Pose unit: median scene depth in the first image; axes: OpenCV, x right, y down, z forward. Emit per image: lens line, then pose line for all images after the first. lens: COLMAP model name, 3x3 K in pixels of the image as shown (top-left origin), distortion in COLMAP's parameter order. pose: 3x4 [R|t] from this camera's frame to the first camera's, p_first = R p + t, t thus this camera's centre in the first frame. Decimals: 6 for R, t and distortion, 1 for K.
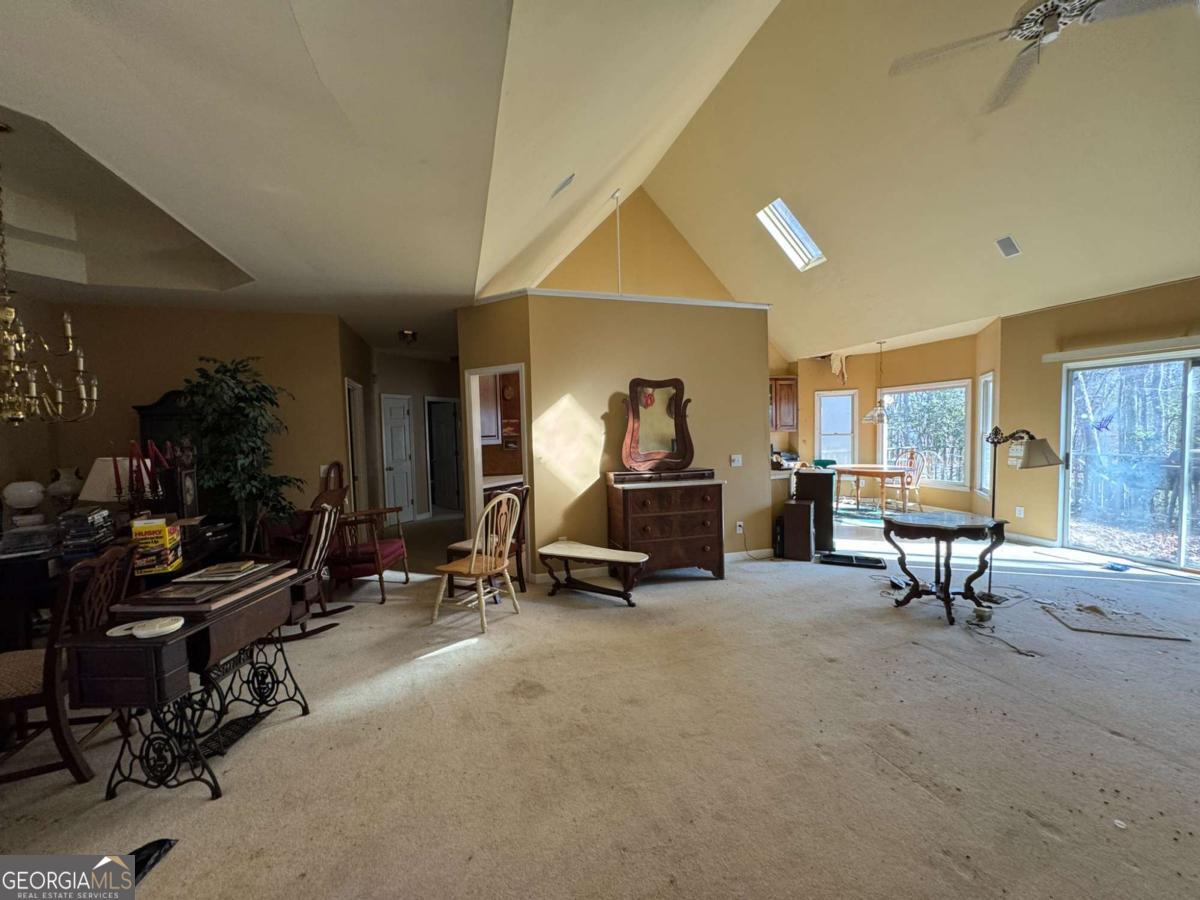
lens RADIAL K [[478.1, 0, 599.2], [0, 478.1, 448.8], [0, 0, 1]] dist [-0.002723, 0.000083]
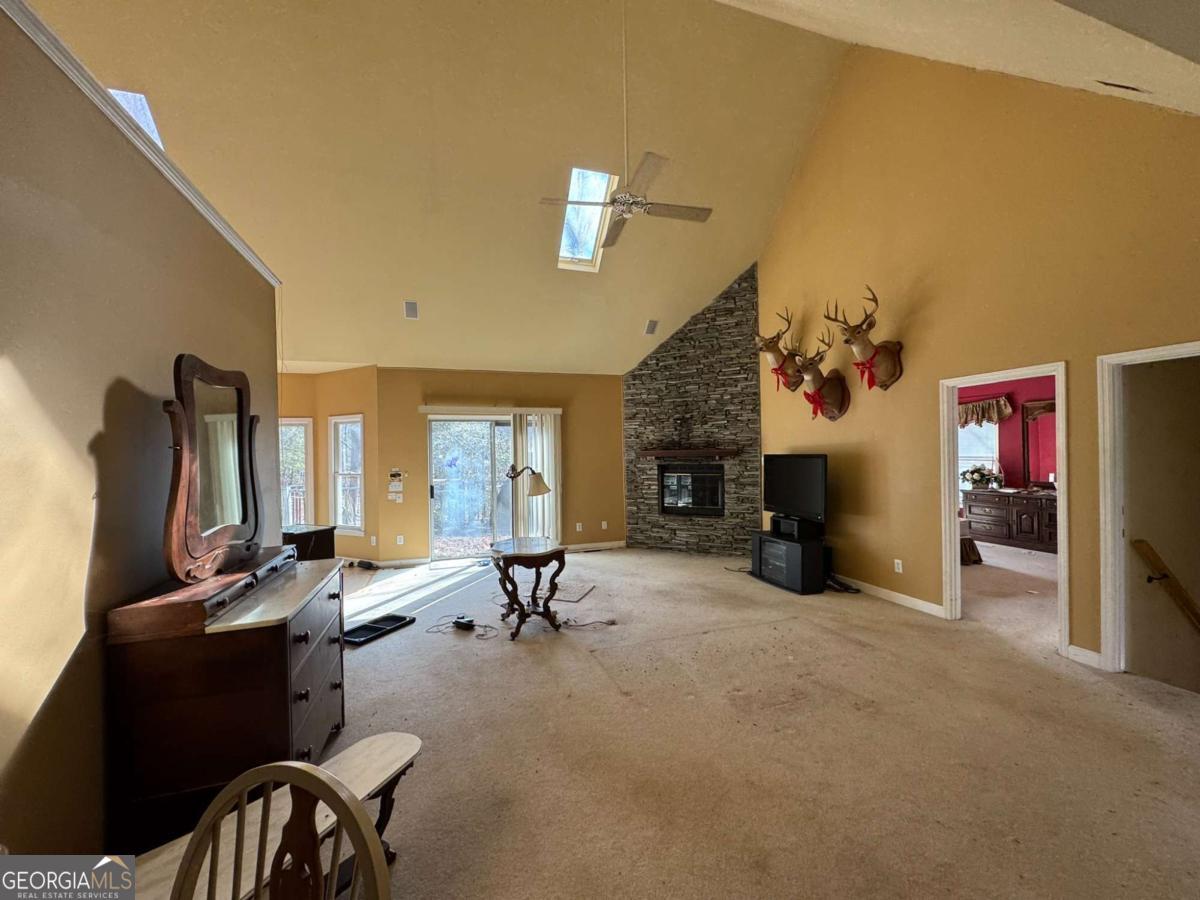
lens RADIAL K [[478.1, 0, 600.6], [0, 478.1, 450.4], [0, 0, 1]] dist [-0.002723, 0.000083]
pose [[-0.026688, 0.022207, 0.999397, -0.334337], [0.060390, 0.997963, -0.020562, -0.034757], [-0.997818, 0.059805, -0.027975, 0.652073]]
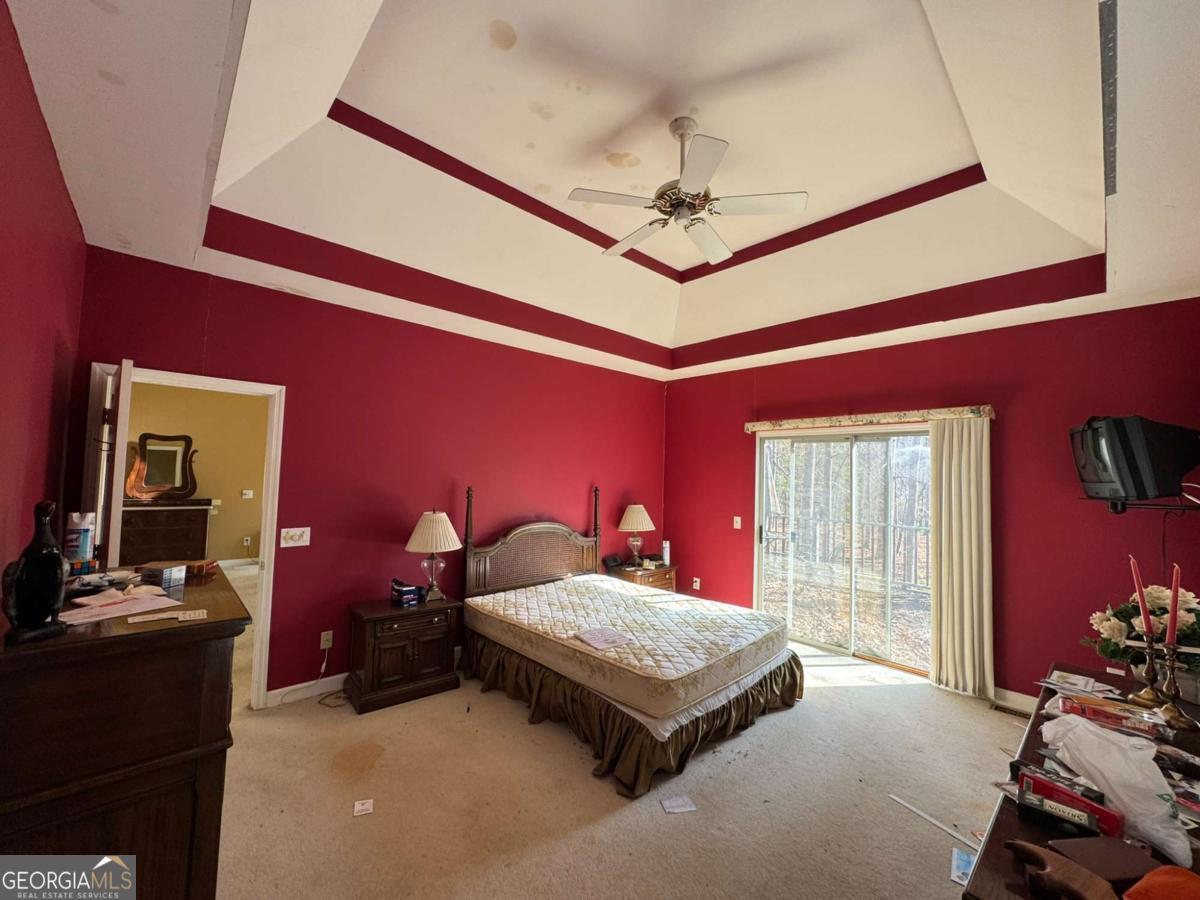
lens RADIAL K [[478.1, 0, 604.9], [0, 478.1, 449.0], [0, 0, 1]] dist [-0.002723, 0.000083]
pose [[0.895696, 0.072703, 0.438684, 0.665878], [-0.033488, 0.994771, -0.096489, -0.008939], [-0.443405, 0.071735, 0.893446, -0.847826]]
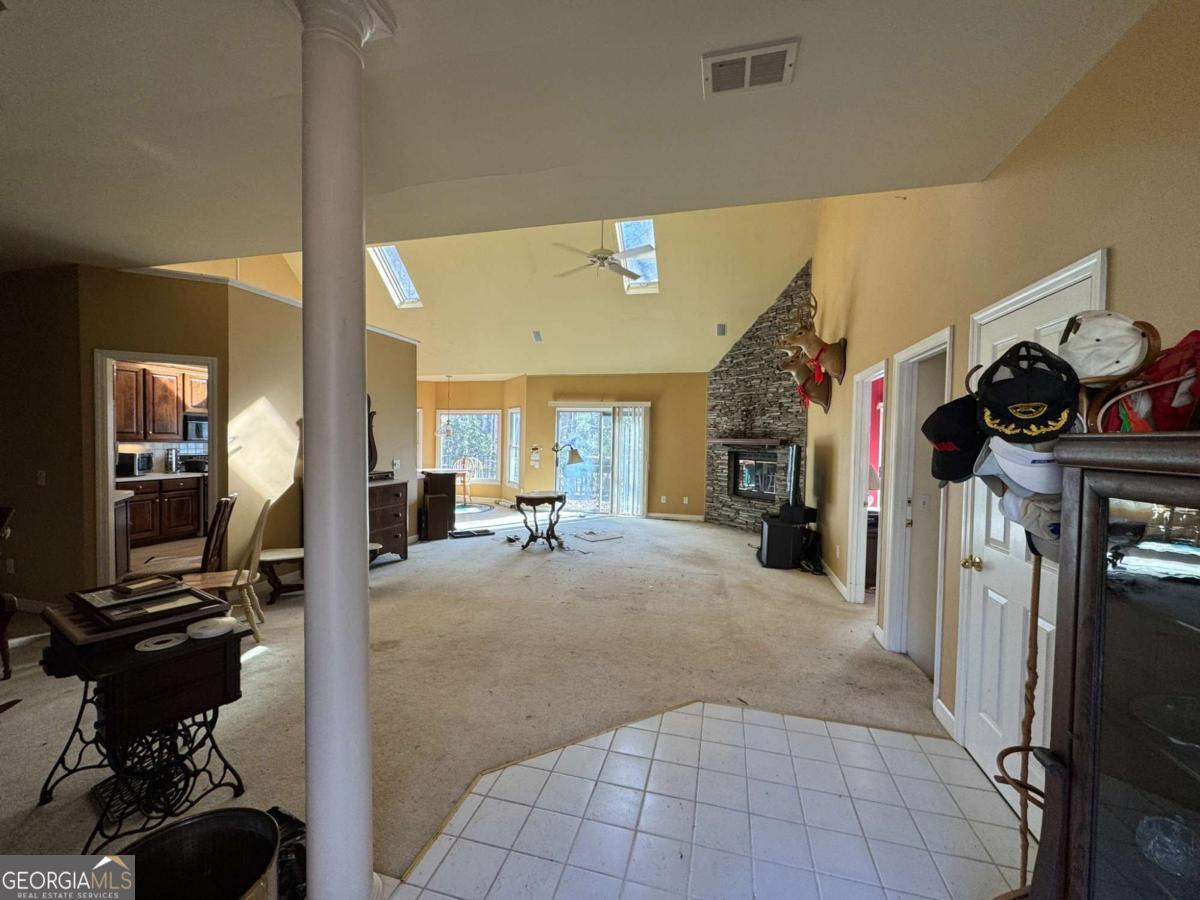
lens RADIAL K [[478.1, 0, 600.4], [0, 478.1, 451.7], [0, 0, 1]] dist [-0.002723, 0.000083]
pose [[0.517976, 0.007460, 0.855363, -0.525456], [0.006529, 0.999898, -0.012675, 0.011547], [-0.855370, 0.012149, 0.517874, -0.074760]]
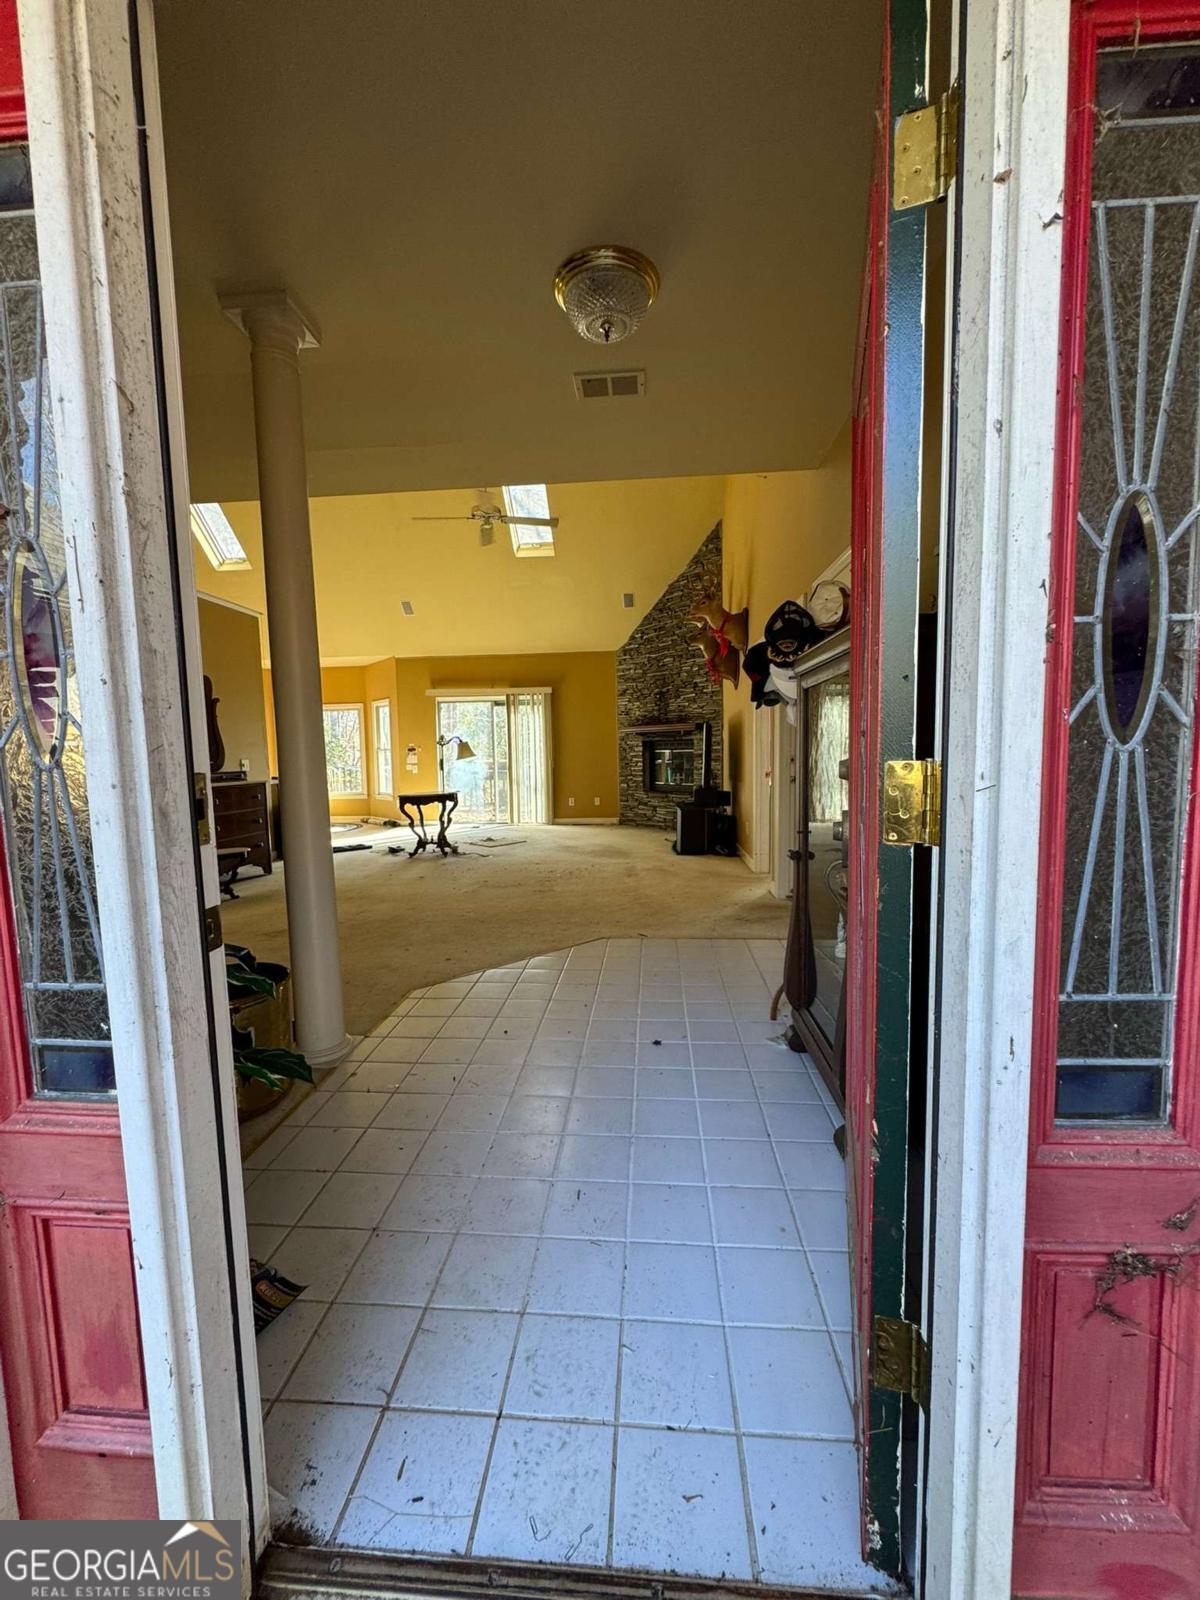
lens RADIAL K [[637.5, 0, 602.9], [0, 637.5, 802.5], [0, 0, 1]] dist [-0.002723, 0.000083]
pose [[0.359214, -0.061278, 0.931241, -0.745405], [0.050941, 0.997642, 0.045998, 0.085808], [-0.931864, 0.030915, 0.361488, -0.183526]]
